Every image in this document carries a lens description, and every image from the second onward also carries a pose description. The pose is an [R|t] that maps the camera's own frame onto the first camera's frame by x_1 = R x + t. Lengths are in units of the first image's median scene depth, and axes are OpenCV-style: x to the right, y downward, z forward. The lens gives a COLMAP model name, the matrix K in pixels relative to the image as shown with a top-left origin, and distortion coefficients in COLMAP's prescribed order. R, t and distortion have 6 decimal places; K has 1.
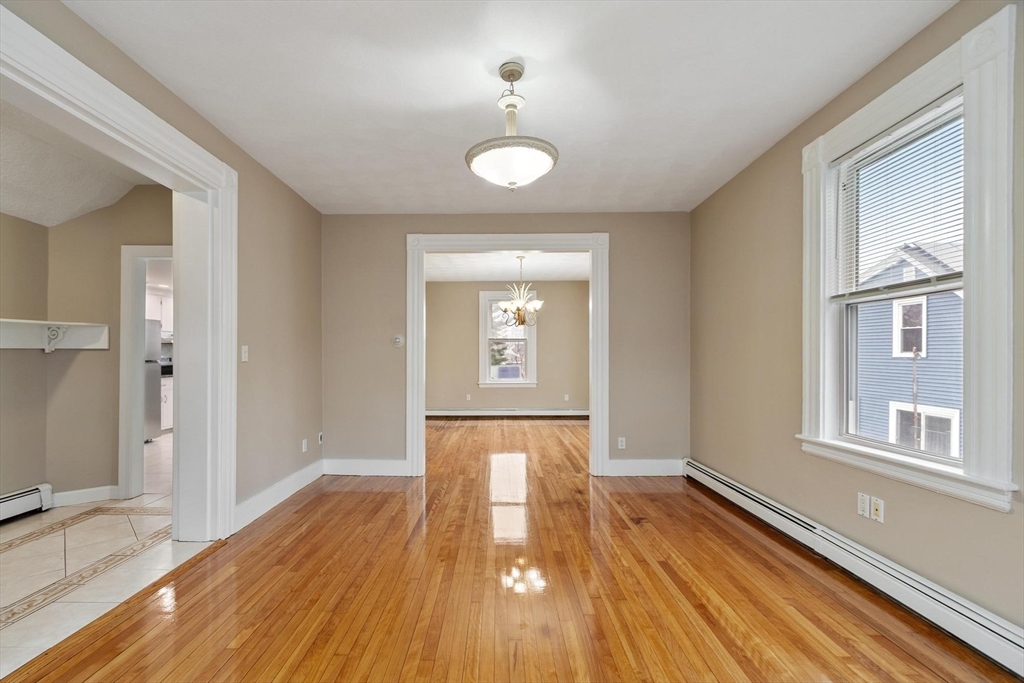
lens RADIAL K [[453.1, 0, 499.2], [0, 453.1, 345.3], [0, 0, 1]] dist [-0.000673, 0.000077]
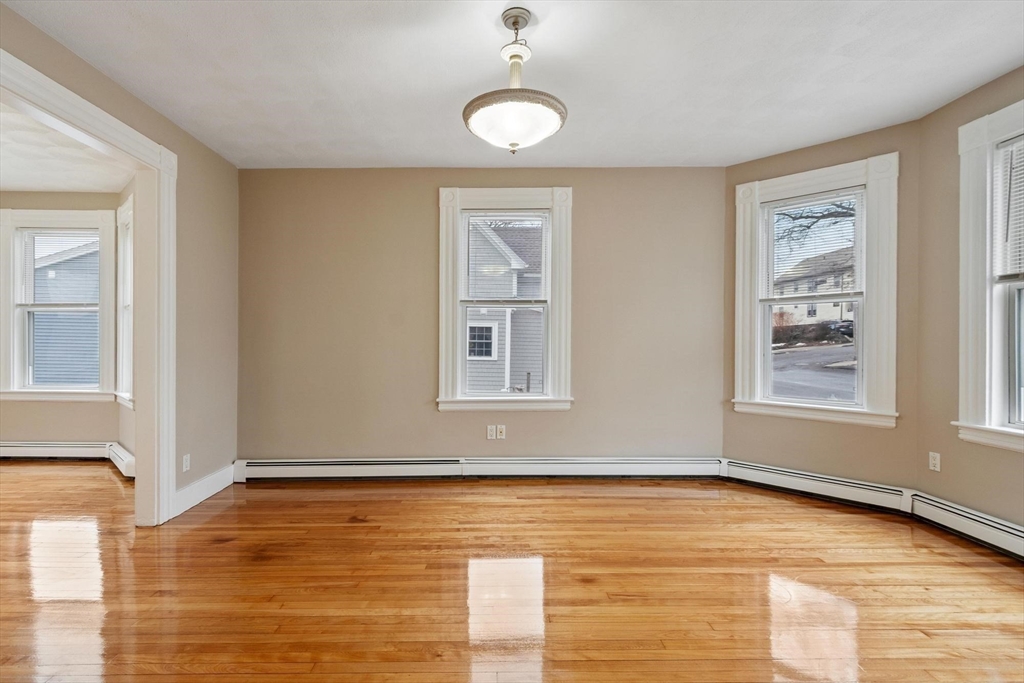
lens RADIAL K [[453.1, 0, 499.2], [0, 453.1, 345.3], [0, 0, 1]] dist [-0.000673, 0.000077]
pose [[-0.015629, -0.003559, 0.999872, -0.772895], [-0.029217, 0.999568, 0.003102, 0.030398], [-0.999451, -0.029164, -0.015726, 0.939021]]
